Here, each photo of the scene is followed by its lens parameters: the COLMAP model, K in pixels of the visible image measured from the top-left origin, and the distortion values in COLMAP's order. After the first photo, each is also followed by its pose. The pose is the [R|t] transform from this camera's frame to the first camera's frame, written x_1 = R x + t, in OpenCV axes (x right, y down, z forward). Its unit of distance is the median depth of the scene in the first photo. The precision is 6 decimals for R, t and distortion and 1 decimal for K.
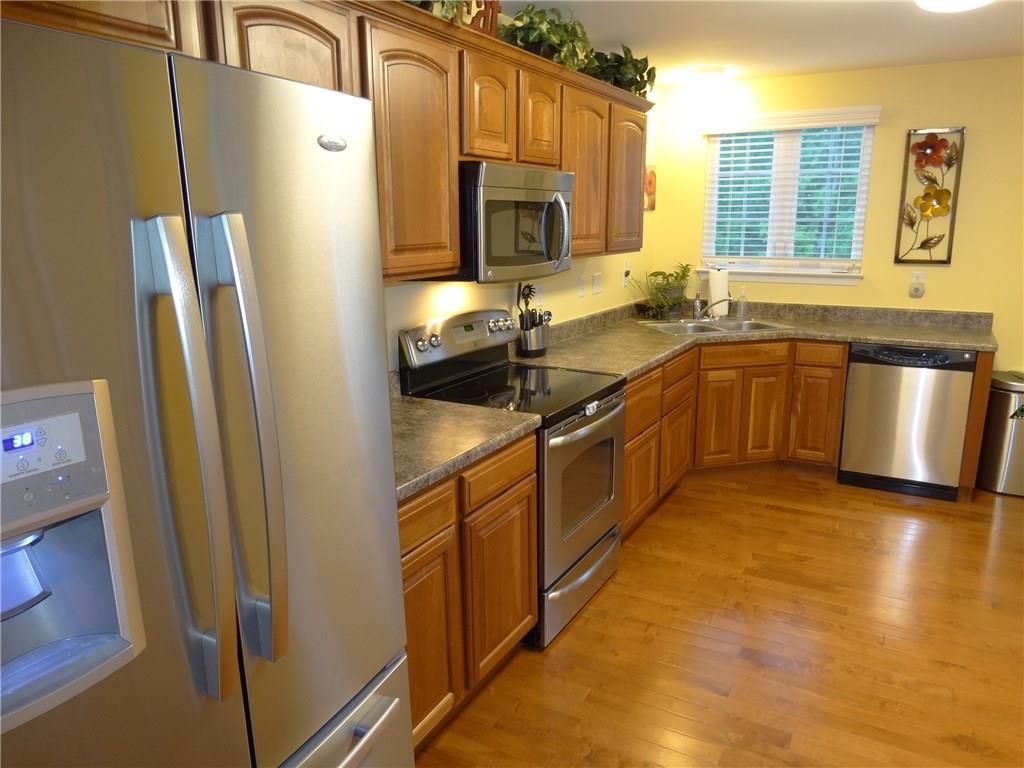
lens RADIAL K [[723.6, 0, 513.5], [0, 723.6, 385.5], [0, 0, 1]] dist [-0.010166, -0.002966]
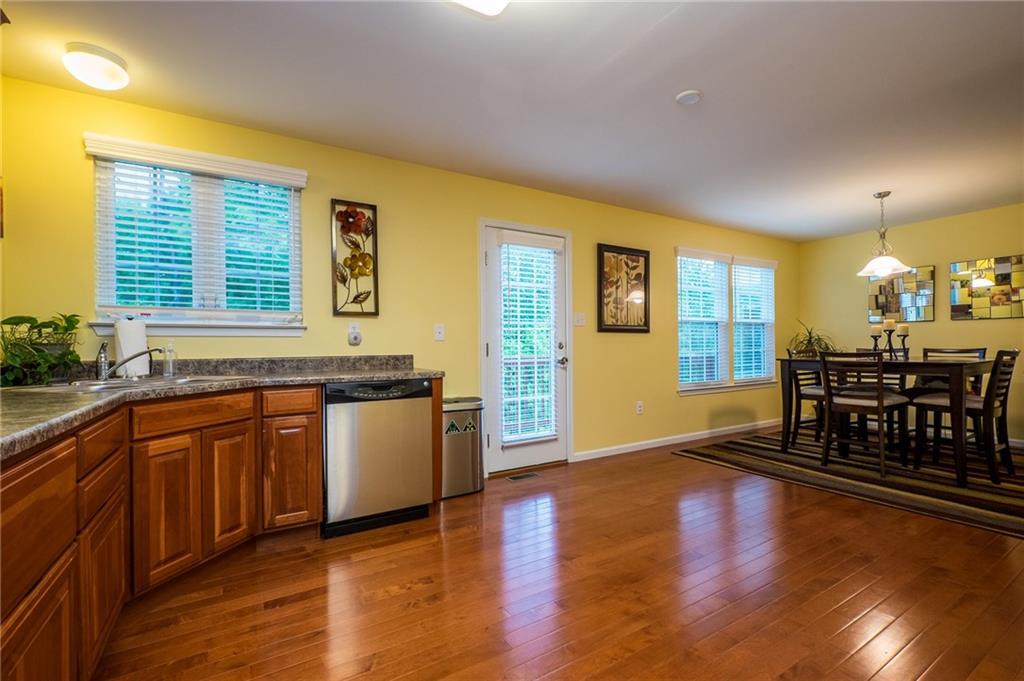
lens RADIAL K [[452.6, 0, 516.6], [0, 452.6, 347.2], [0, 0, 1]] dist [-0.004603, -0.001973]
pose [[0.475456, 0.002331, 0.879736, 0.058937], [0.201711, 0.973067, -0.111593, 0.010903], [-0.856303, 0.230510, 0.462180, 0.469912]]
